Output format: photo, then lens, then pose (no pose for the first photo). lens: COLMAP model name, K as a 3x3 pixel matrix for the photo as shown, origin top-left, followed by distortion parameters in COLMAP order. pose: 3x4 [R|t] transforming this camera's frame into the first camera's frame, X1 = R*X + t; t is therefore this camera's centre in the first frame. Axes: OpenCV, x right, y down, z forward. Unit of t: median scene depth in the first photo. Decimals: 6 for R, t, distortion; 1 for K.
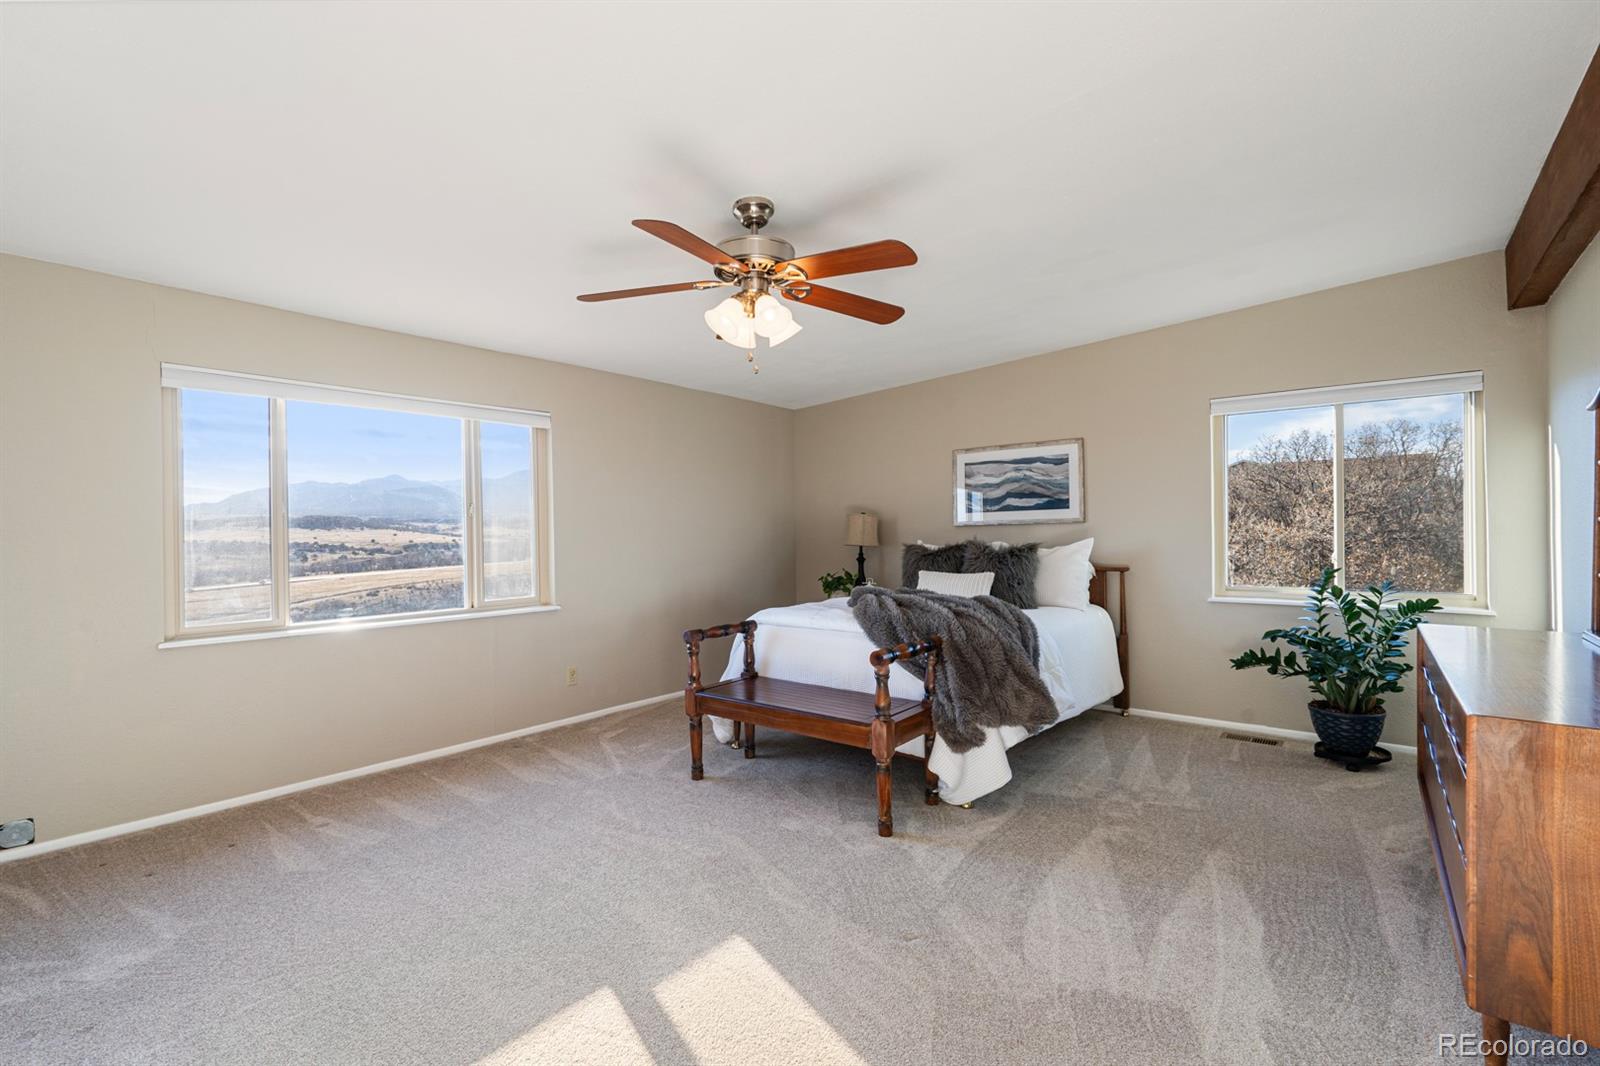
lens RADIAL K [[708.7, 0, 821.3], [0, 708.7, 532.9], [0, 0, 1]] dist [-0.003681, -0.000527]
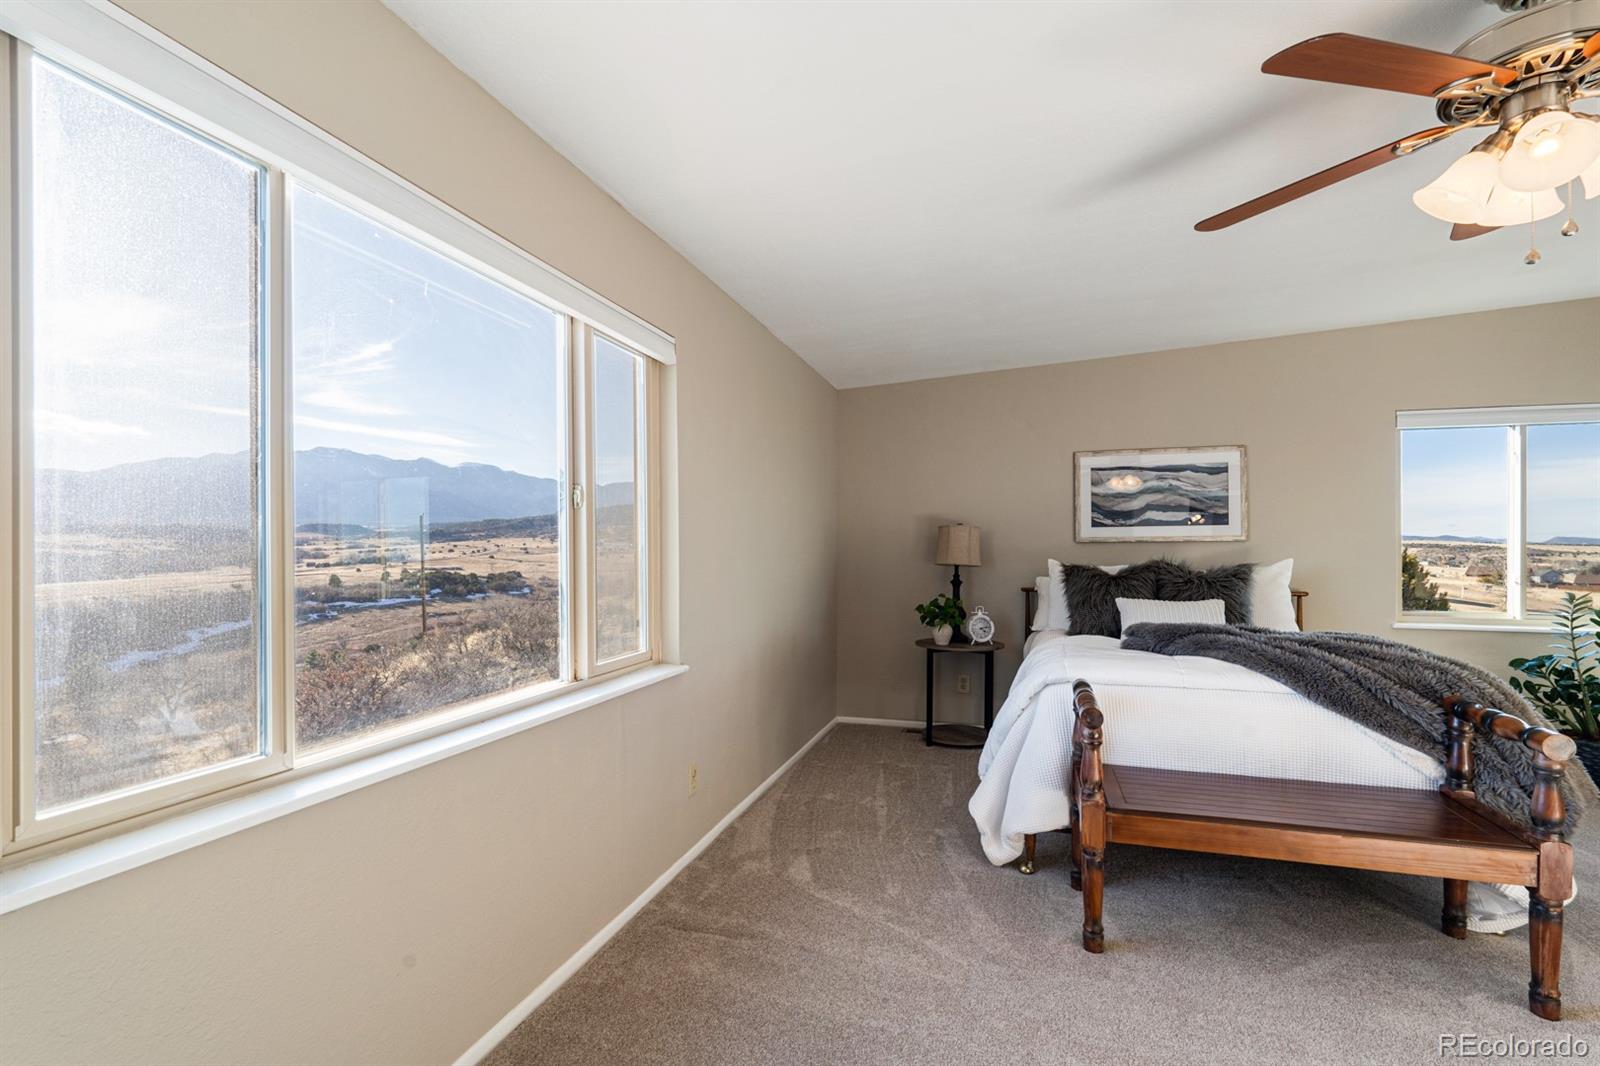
lens RADIAL K [[708.7, 0, 812.6], [0, 708.7, 547.6], [0, 0, 1]] dist [-0.003681, -0.000527]
pose [[0.931257, 0.016283, 0.364000, -0.445783], [-0.014592, 0.999866, -0.007395, 0.007769], [-0.364072, 0.001575, 0.931370, 0.371714]]
